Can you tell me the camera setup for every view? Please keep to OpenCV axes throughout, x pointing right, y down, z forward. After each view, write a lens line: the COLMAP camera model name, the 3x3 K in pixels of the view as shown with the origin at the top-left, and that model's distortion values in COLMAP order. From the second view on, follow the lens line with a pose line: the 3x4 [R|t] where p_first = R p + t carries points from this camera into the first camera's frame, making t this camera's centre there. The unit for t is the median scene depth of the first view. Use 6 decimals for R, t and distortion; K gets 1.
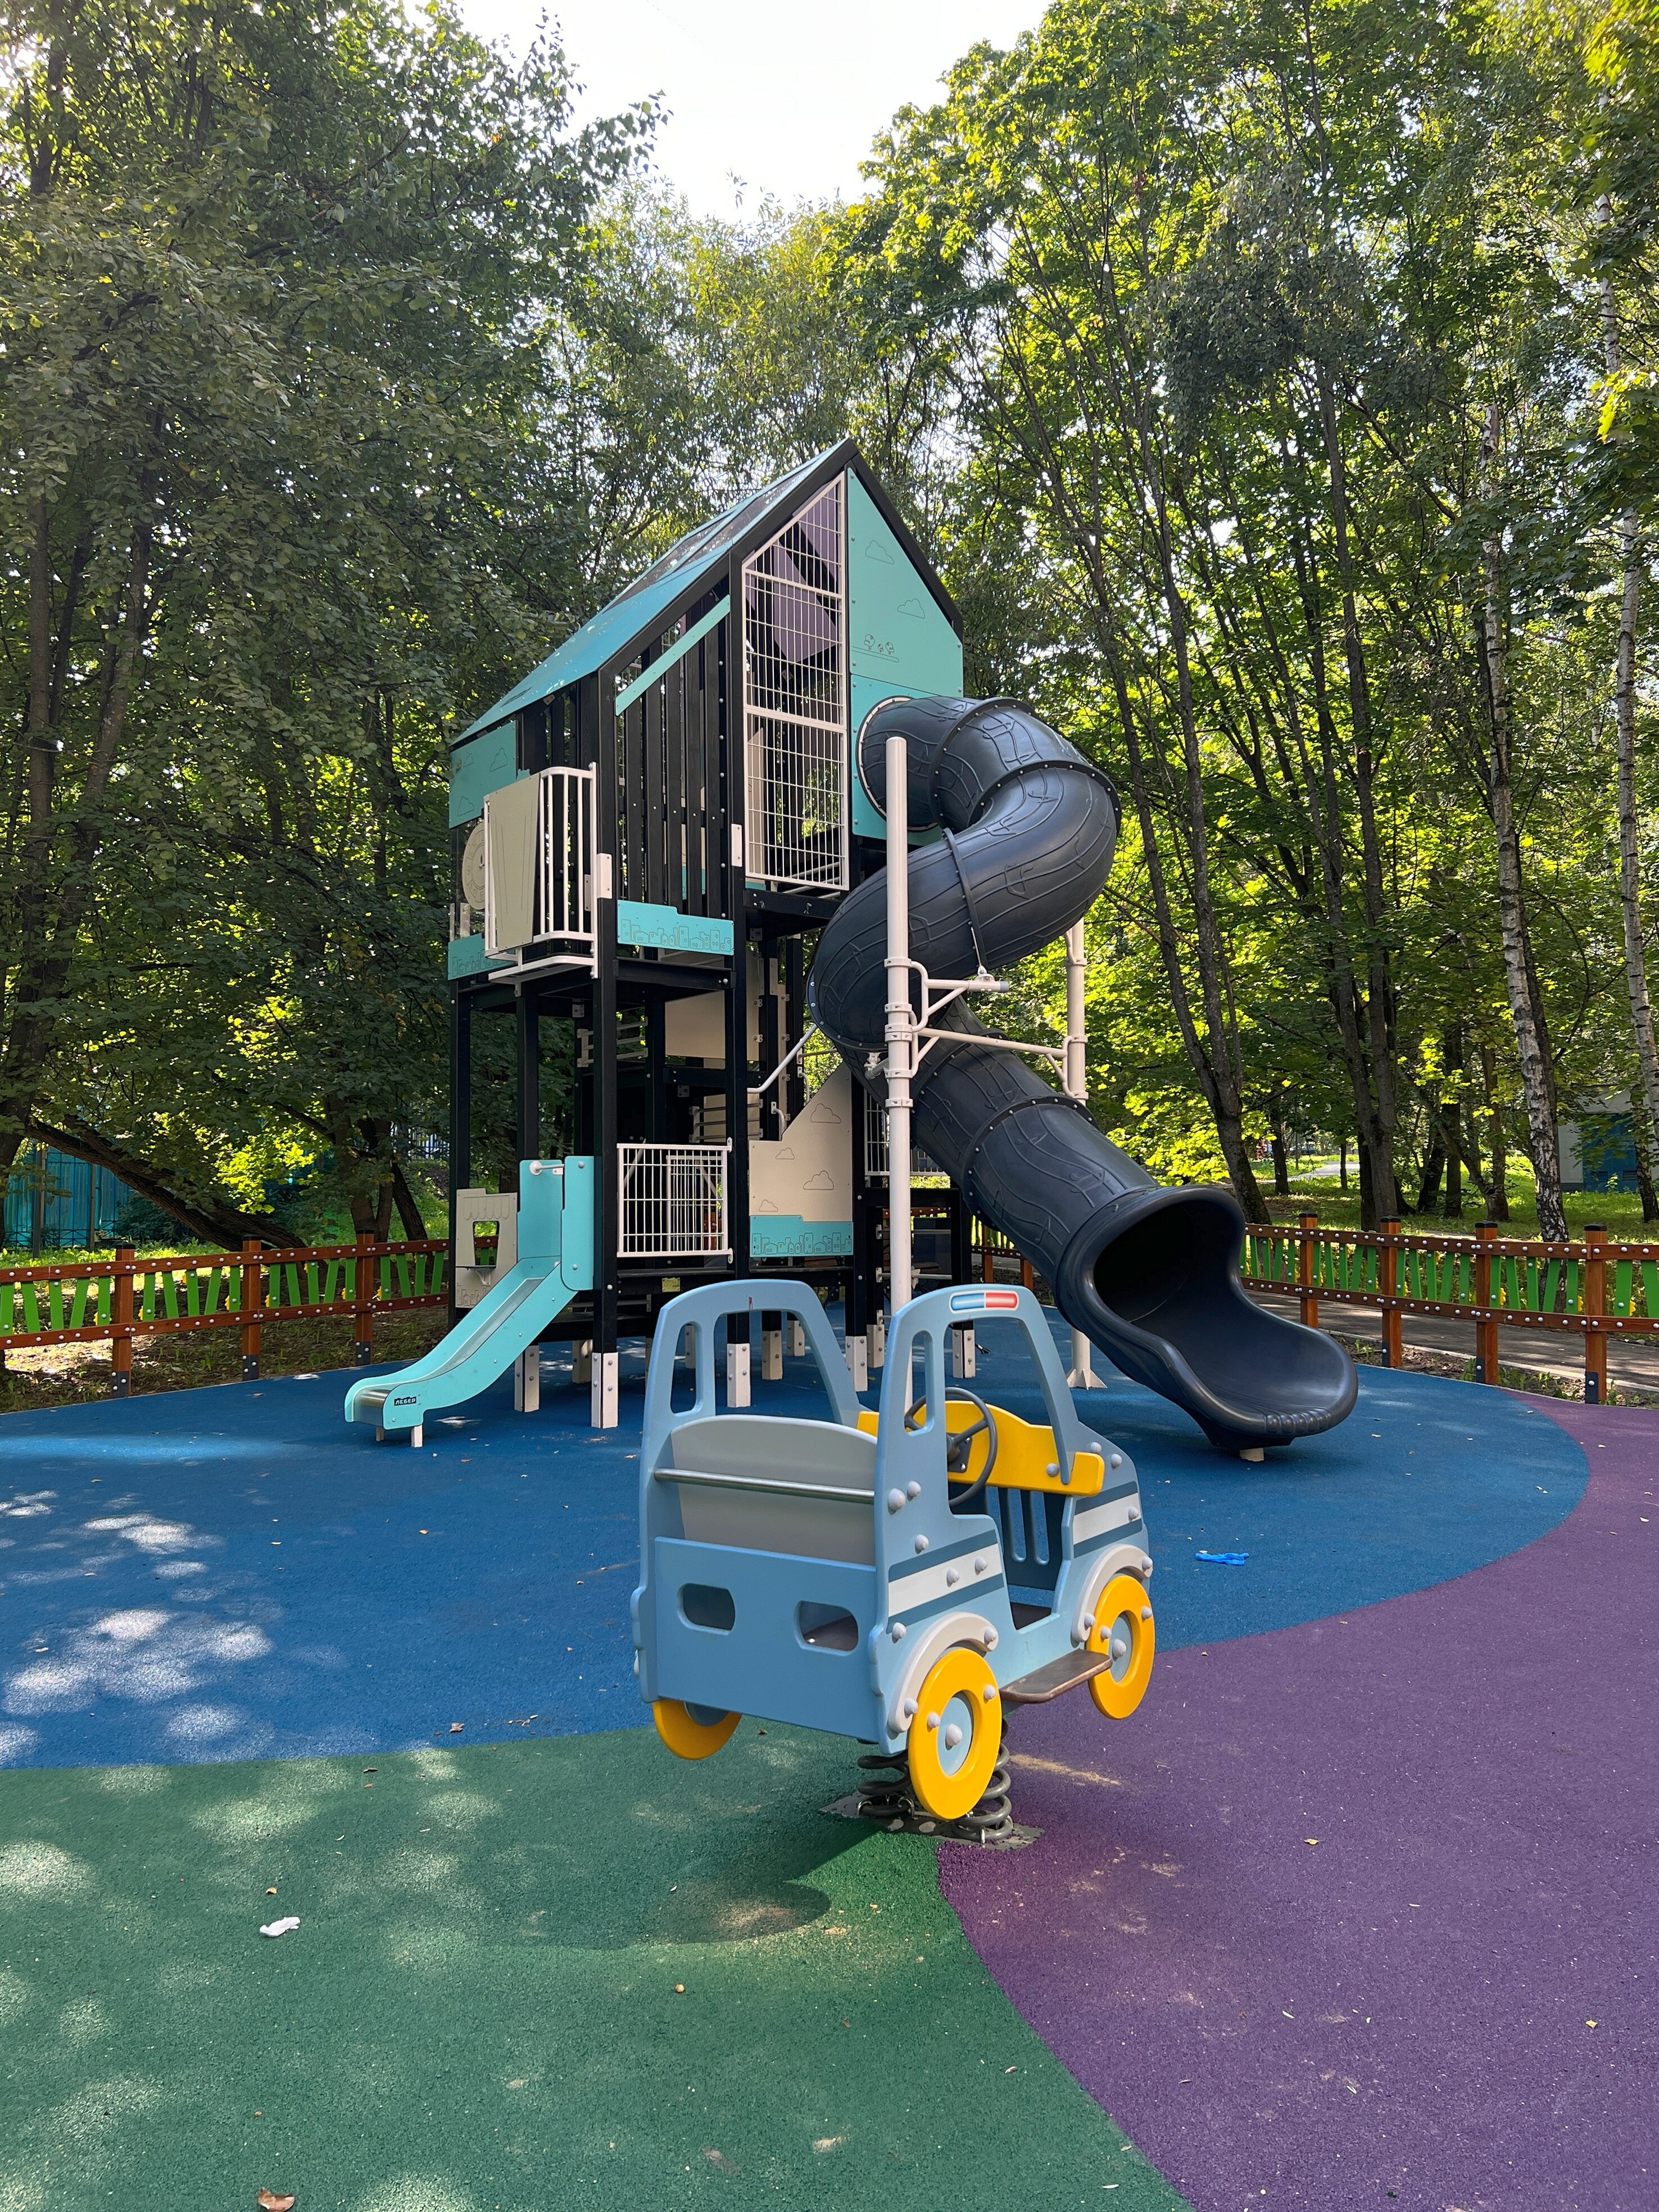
lens RADIAL K [[1669.8, 0, 923.3], [0, 1669.8, 1131.6], [0, 0, 1]] dist [0.044938, -0.054050]
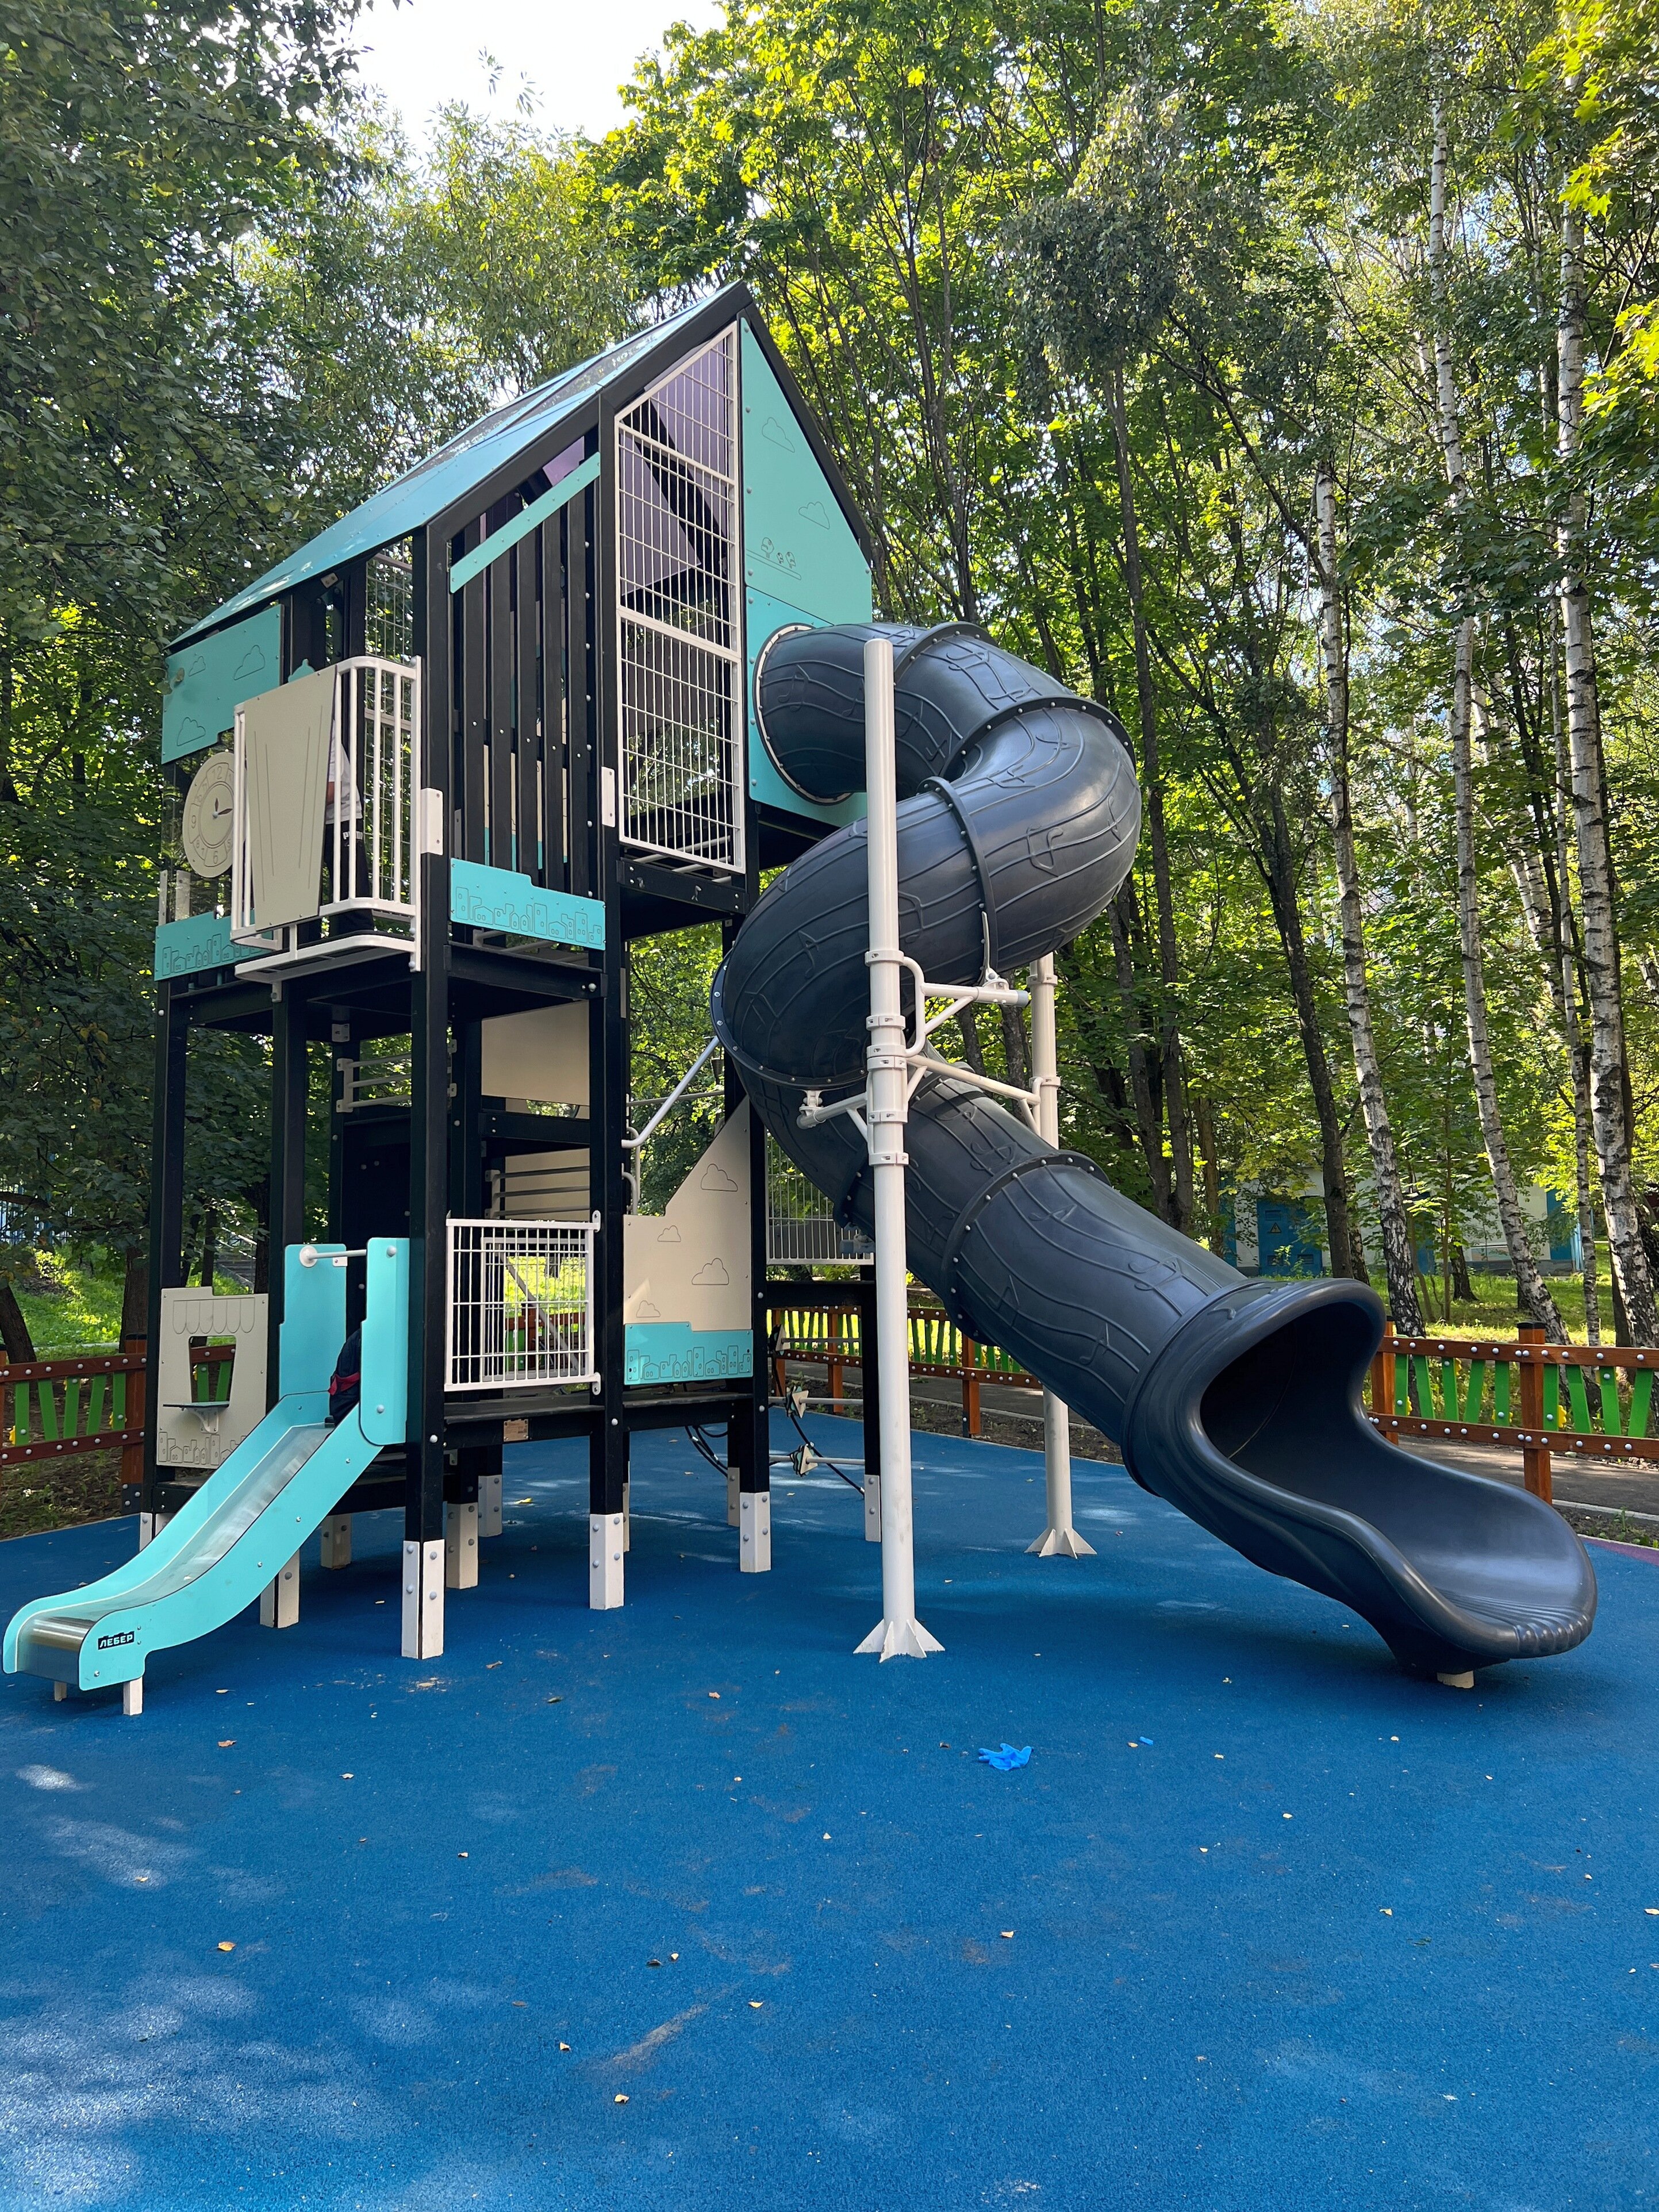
lens RADIAL K [[1669.8, 0, 844.5], [0, 1669.8, 1120.1], [0, 0, 1]] dist [0.044938, -0.054050]
pose [[0.982176, 0.013842, 0.187451, -0.145958], [-0.003049, 0.998327, -0.057745, 0.005710], [-0.187937, 0.056144, 0.980575, 0.299130]]
